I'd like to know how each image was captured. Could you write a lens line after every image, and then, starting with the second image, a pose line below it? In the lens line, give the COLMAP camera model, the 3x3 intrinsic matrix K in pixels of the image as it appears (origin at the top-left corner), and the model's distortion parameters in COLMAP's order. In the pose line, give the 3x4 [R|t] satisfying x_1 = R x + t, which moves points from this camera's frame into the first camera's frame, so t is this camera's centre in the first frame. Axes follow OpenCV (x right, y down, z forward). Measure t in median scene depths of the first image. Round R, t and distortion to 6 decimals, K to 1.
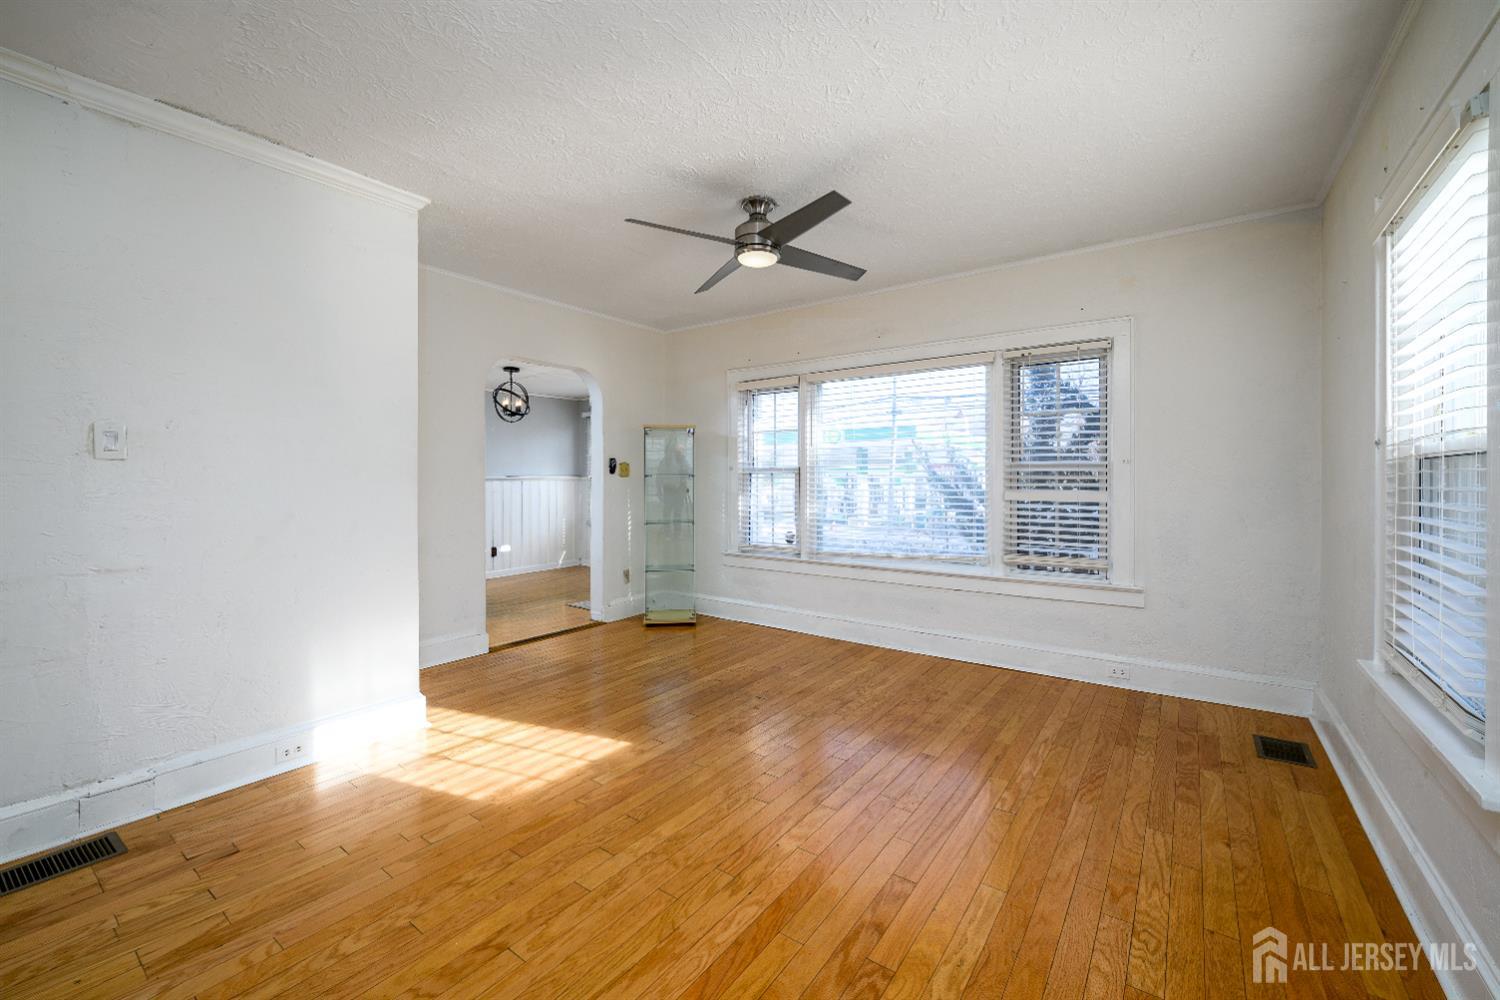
lens RADIAL K [[608.4, 0, 755.2], [0, 608.4, 479.2], [0, 0, 1]] dist [-0.000500, 0.000097]
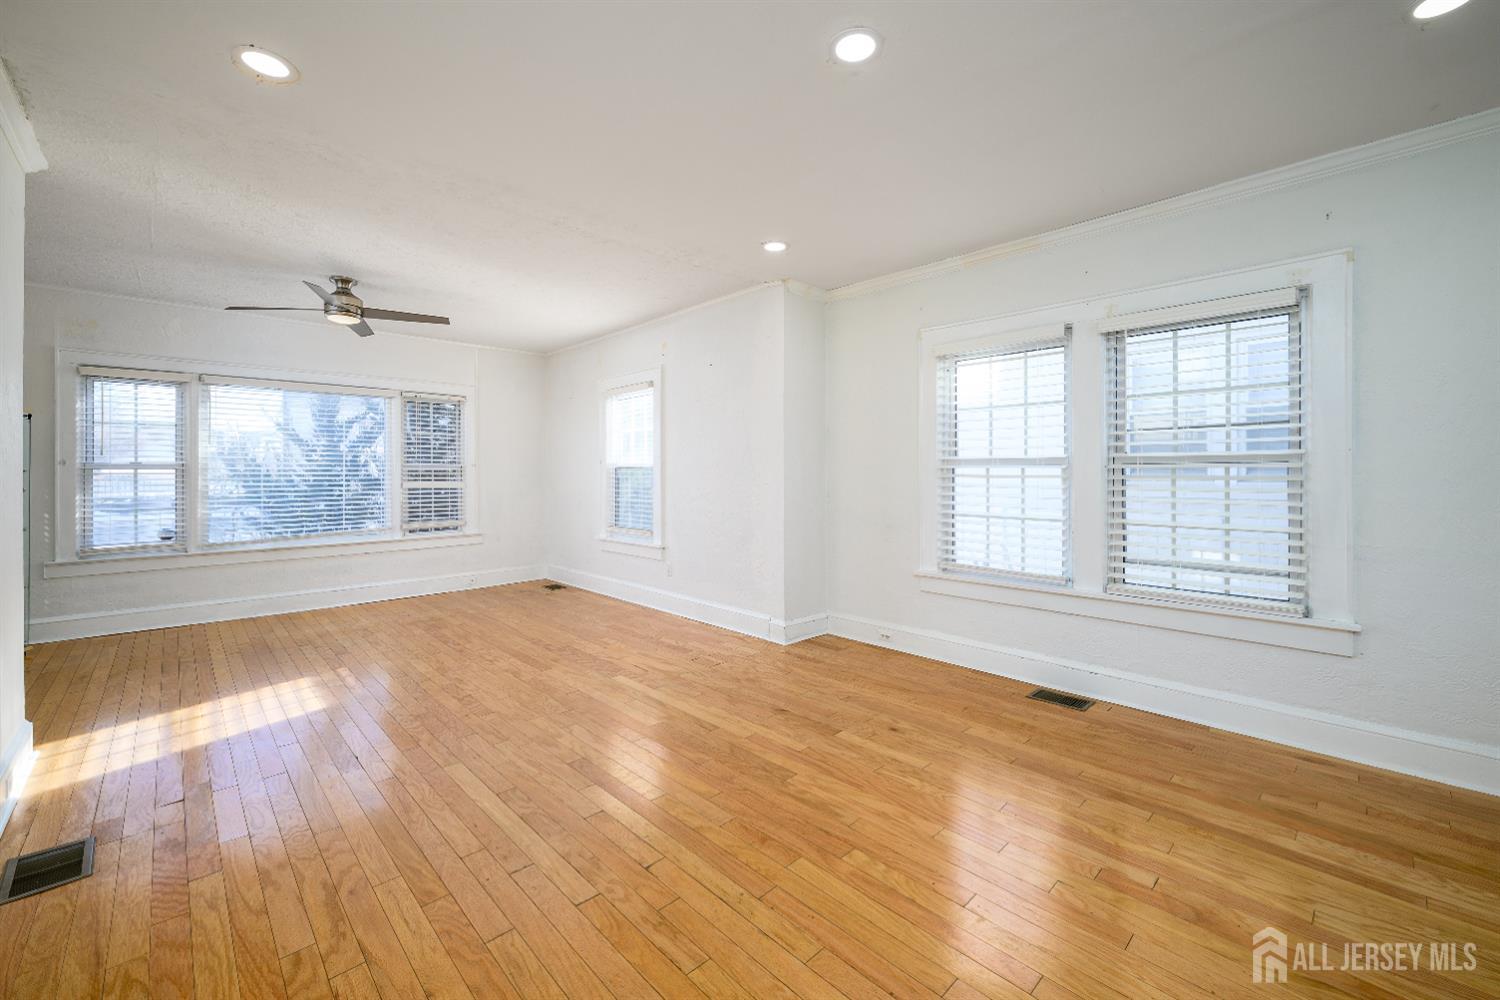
lens RADIAL K [[608.4, 0, 755.2], [0, 608.4, 479.2], [0, 0, 1]] dist [-0.000500, 0.000097]
pose [[0.176525, -0.008359, 0.984261, -0.821096], [0.000046, 0.999964, 0.008484, -0.002366], [-0.984296, -0.001453, 0.176519, -0.128457]]
